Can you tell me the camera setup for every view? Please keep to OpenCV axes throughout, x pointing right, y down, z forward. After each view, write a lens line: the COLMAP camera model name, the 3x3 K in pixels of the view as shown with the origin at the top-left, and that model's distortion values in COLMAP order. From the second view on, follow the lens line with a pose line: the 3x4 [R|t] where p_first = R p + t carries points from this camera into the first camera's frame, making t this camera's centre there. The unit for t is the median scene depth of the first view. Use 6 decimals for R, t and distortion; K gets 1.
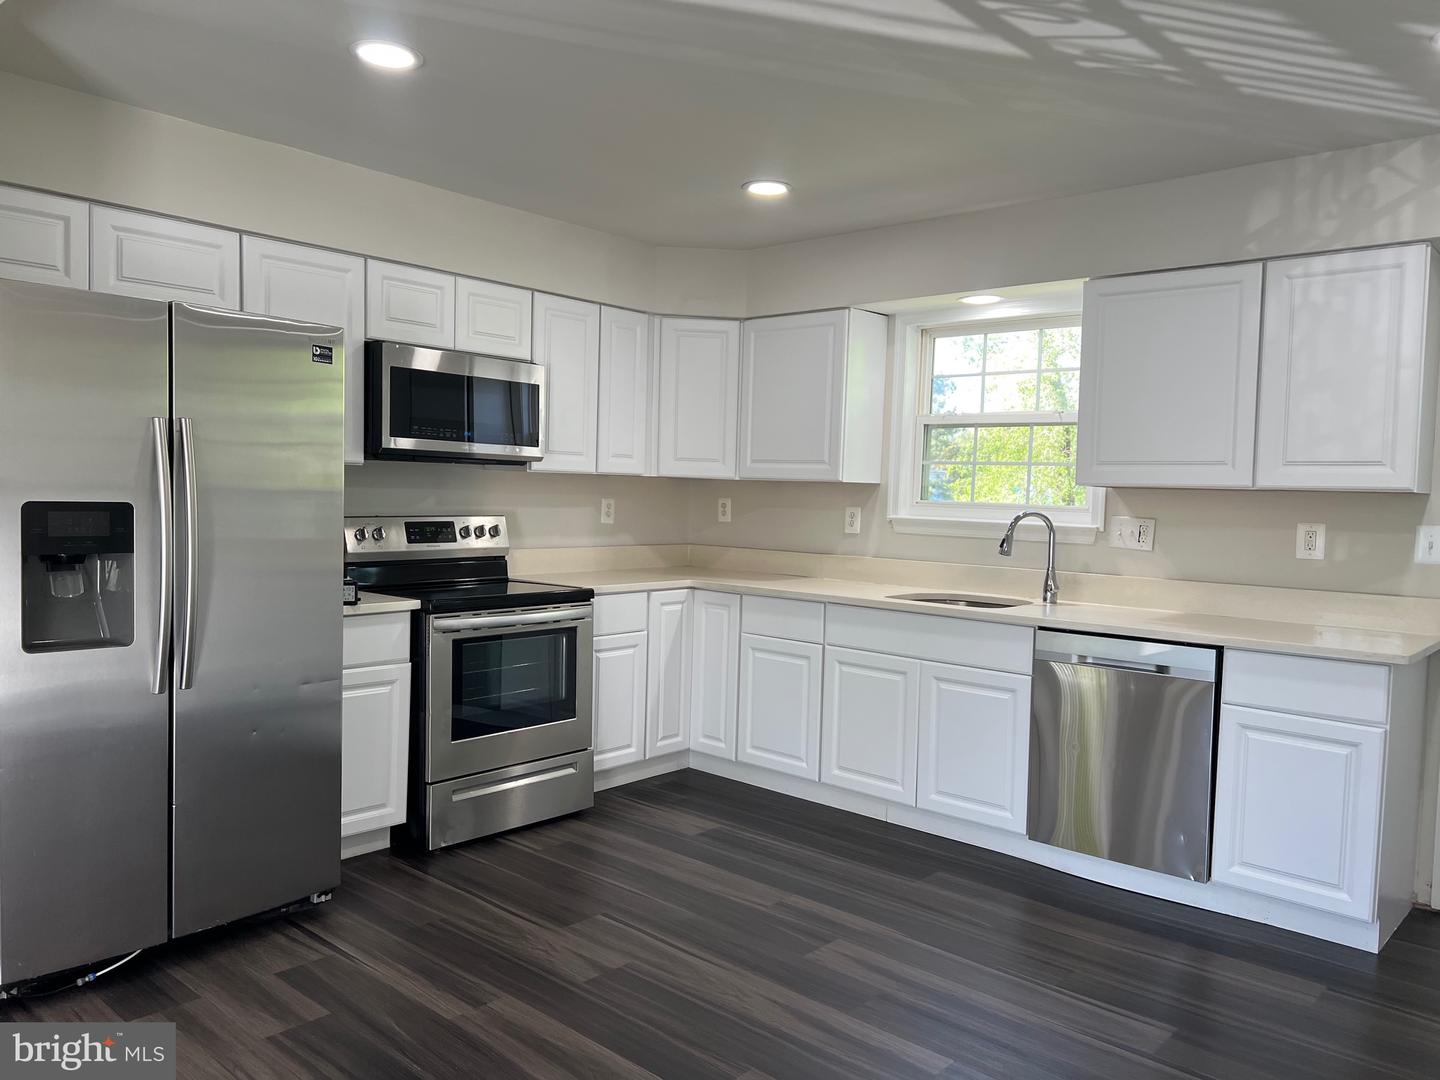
lens RADIAL K [[1068.4, 0, 722.7], [0, 1068.4, 541.6], [0, 0, 1]] dist [0.067631, -0.083627]
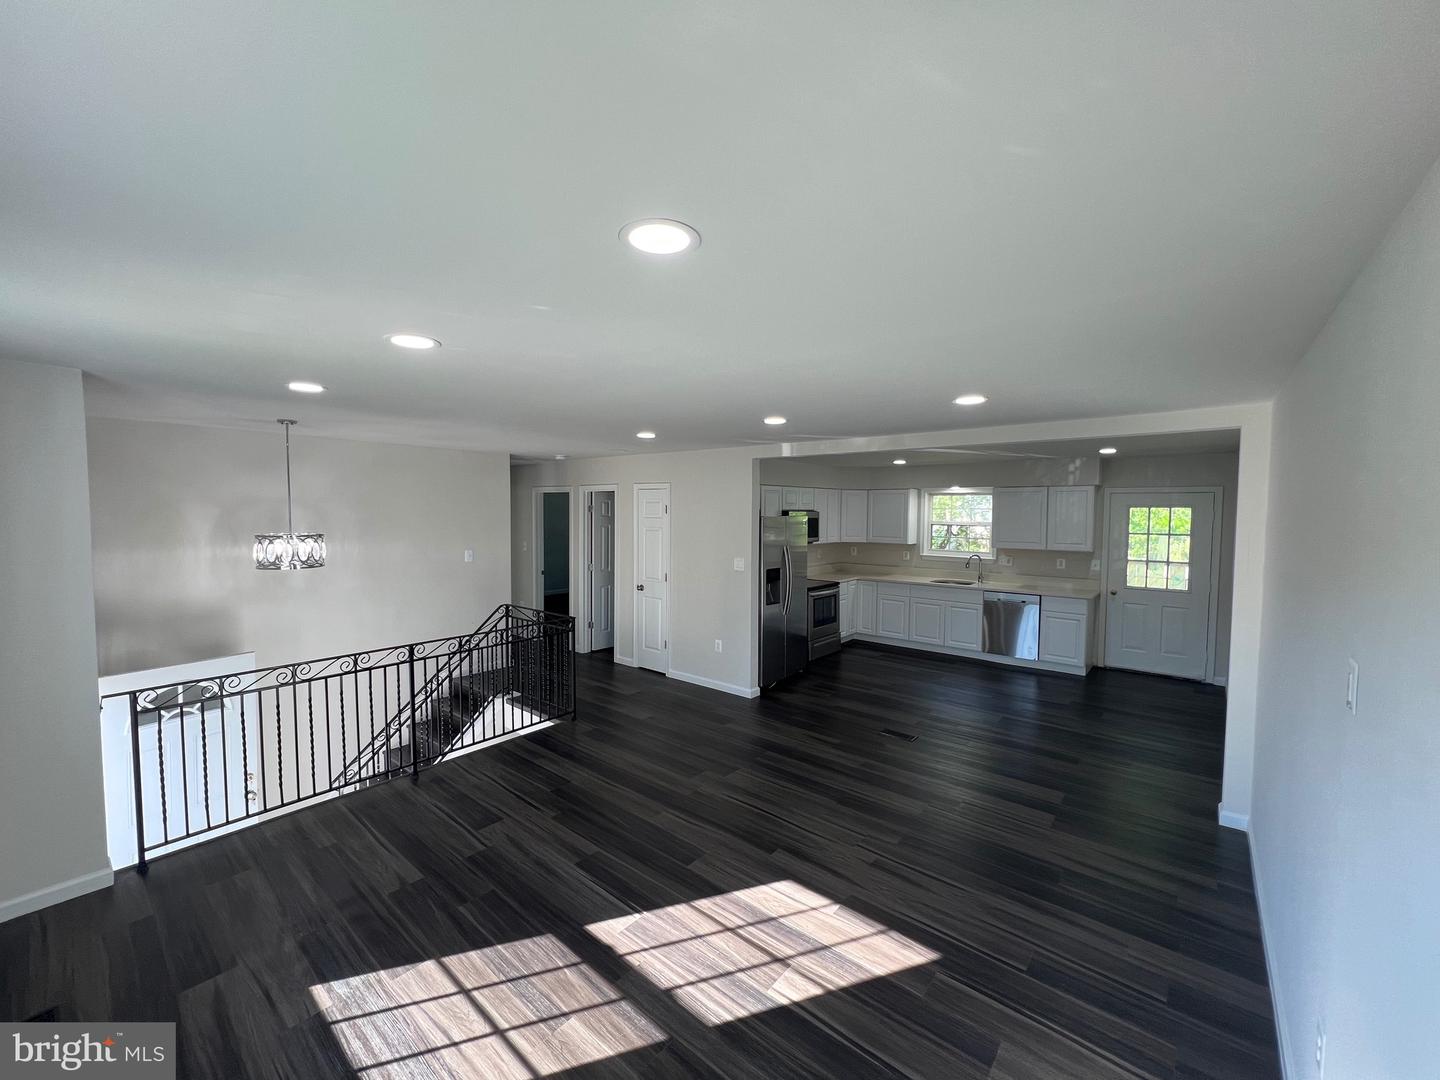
lens RADIAL K [[576.7, 0, 716.6], [0, 576.7, 540.1], [0, 0, 1]] dist [-0.001462, -0.000984]
pose [[0.999335, -0.024660, 0.026871, -0.544980], [0.024563, 0.999691, 0.003931, -0.098527], [-0.026959, -0.003269, 0.999631, -0.733532]]
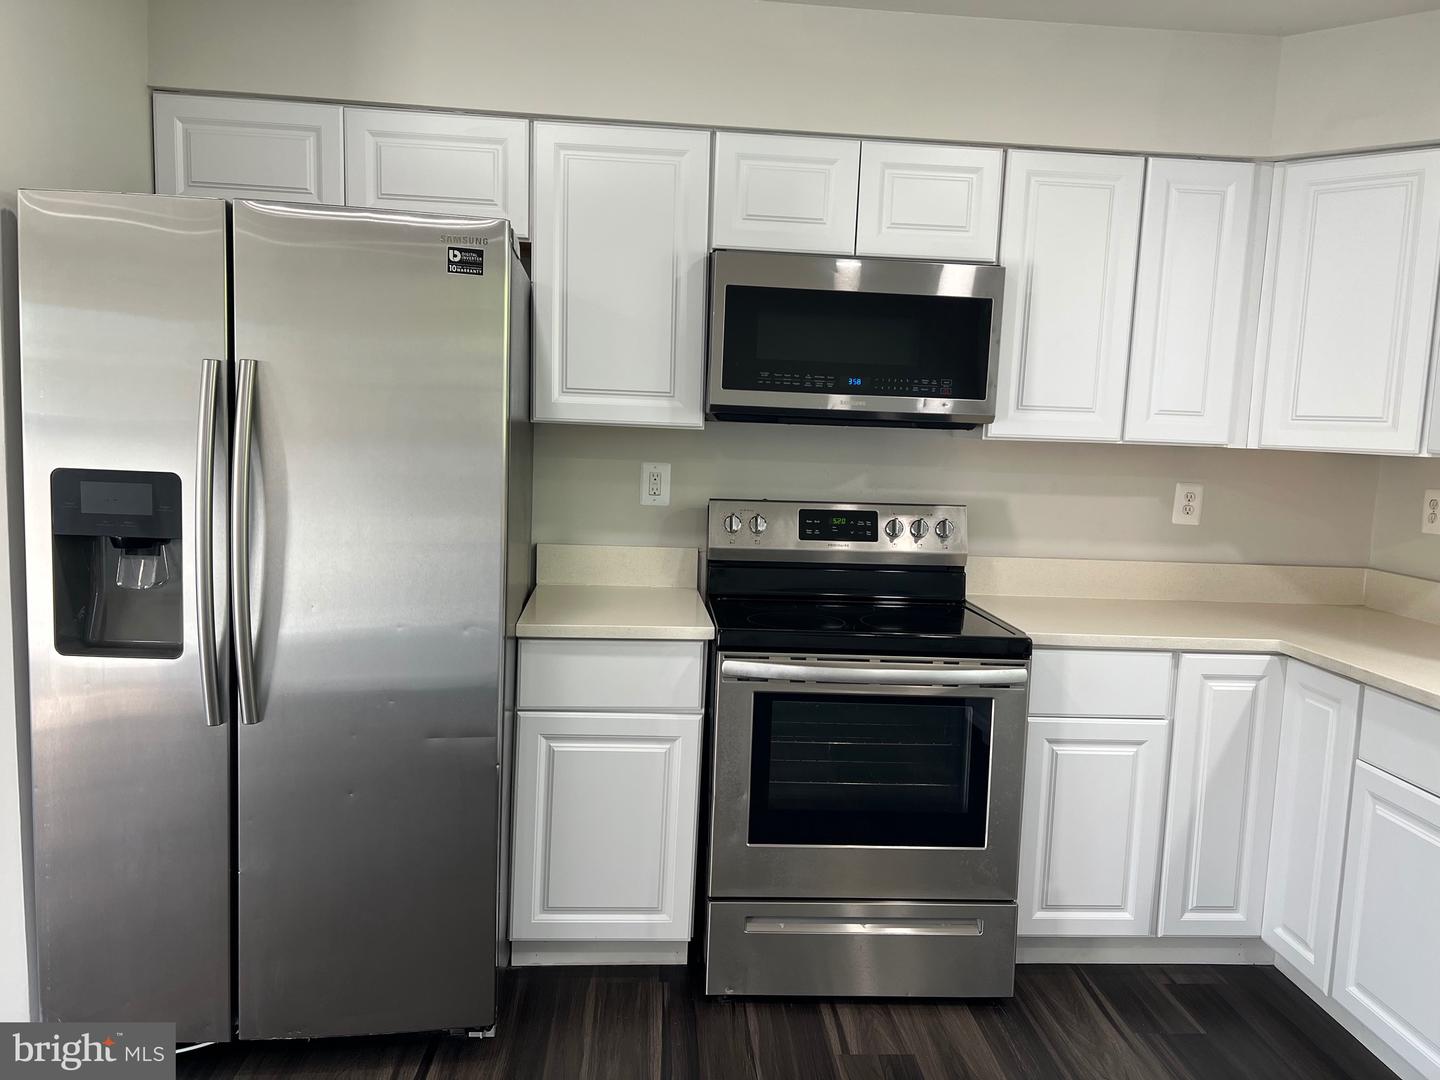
lens RADIAL K [[1068.4, 0, 728.8], [0, 1068.4, 549.0], [0, 0, 1]] dist [0.067631, -0.083627]
pose [[0.717802, 0.079291, -0.691718, 0.169161], [-0.054337, 0.996844, 0.057882, -0.031232], [0.694124, -0.003961, 0.719844, 0.467513]]
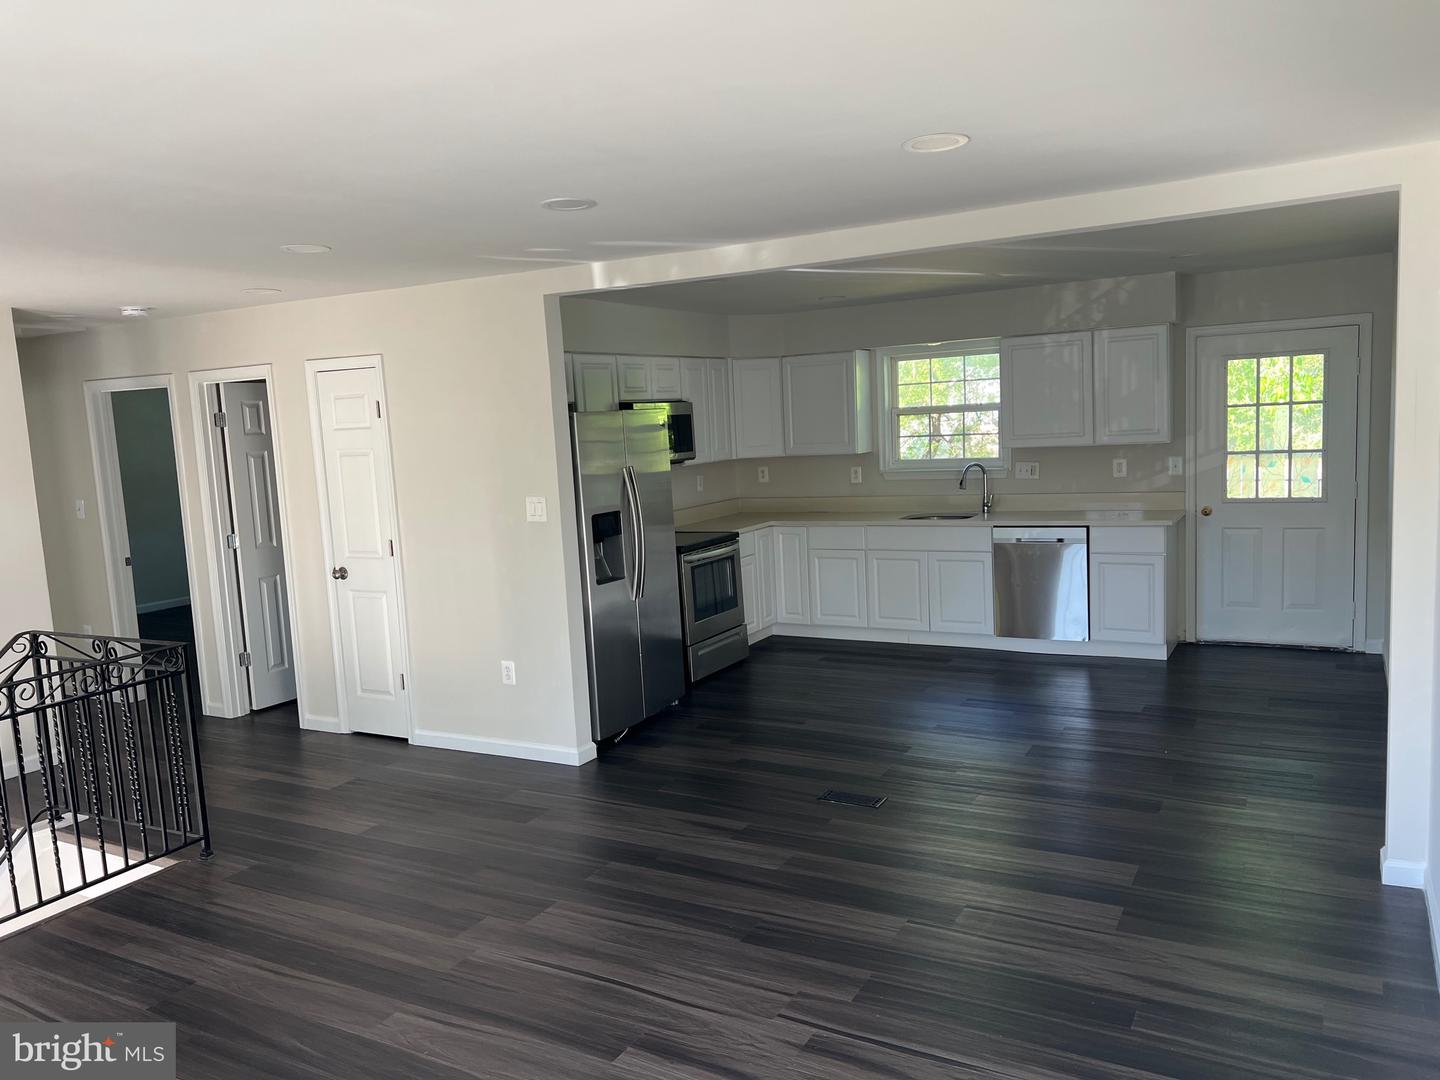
lens RADIAL K [[1068.4, 0, 732.1], [0, 1068.4, 546.3], [0, 0, 1]] dist [0.067631, -0.083627]
pose [[0.972290, -0.106724, 0.207993, -0.500213], [0.091819, 0.992551, 0.080072, -0.071980], [-0.214989, -0.058755, 0.974847, -0.678692]]
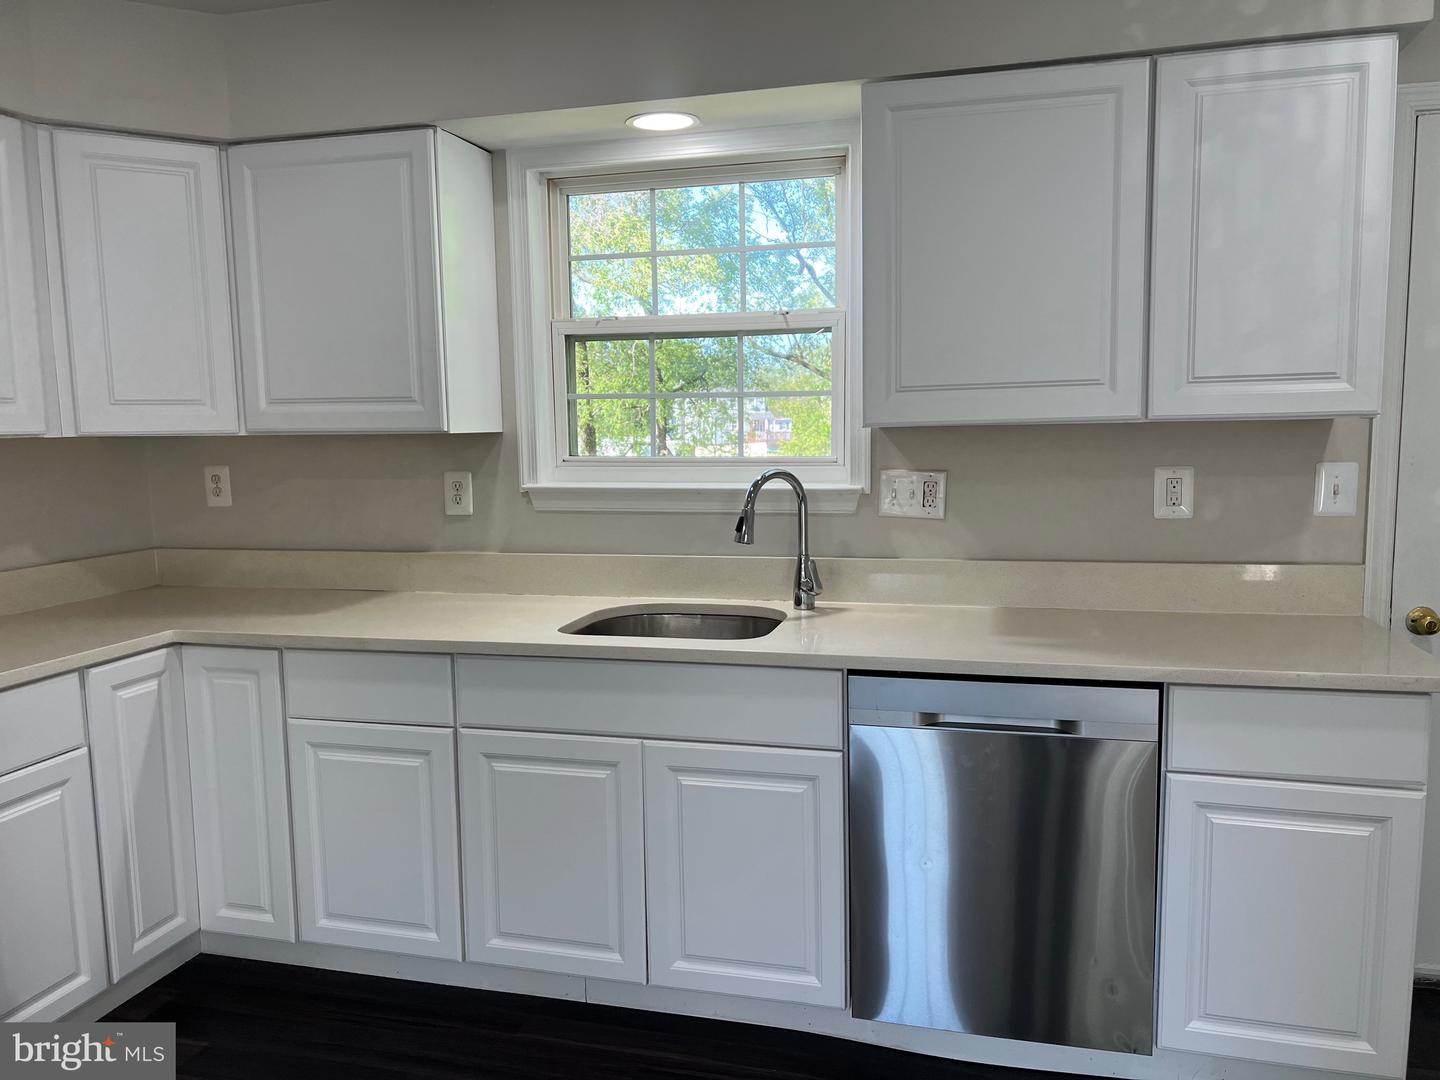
lens RADIAL K [[1068.4, 0, 719.8], [0, 1068.4, 543.4], [0, 0, 1]] dist [0.067631, -0.083627]
pose [[0.892647, -0.094642, 0.440709, -0.022140], [0.064656, 0.994483, 0.082605, -0.039238], [-0.446096, -0.045242, 0.893841, 0.454901]]
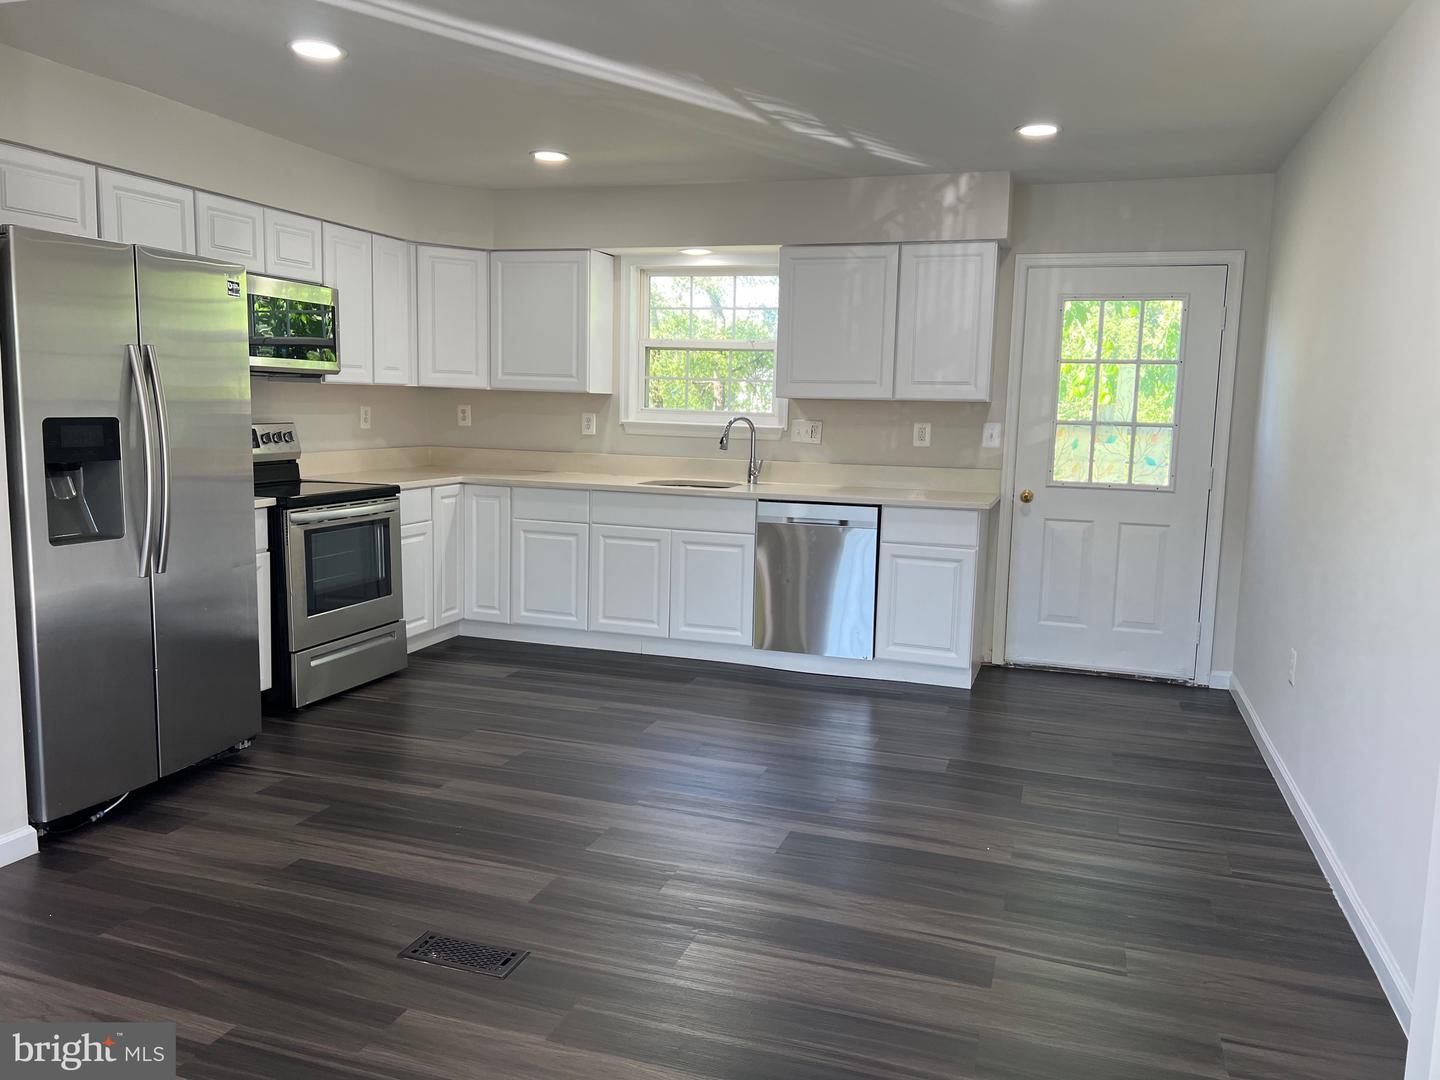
lens RADIAL K [[1068.4, 0, 733.0], [0, 1068.4, 534.1], [0, 0, 1]] dist [0.067631, -0.083627]
pose [[0.916519, -0.053892, 0.396344, -0.262557], [0.019486, 0.995721, 0.090332, -0.001970], [-0.399516, -0.075068, 0.913647, -0.235857]]
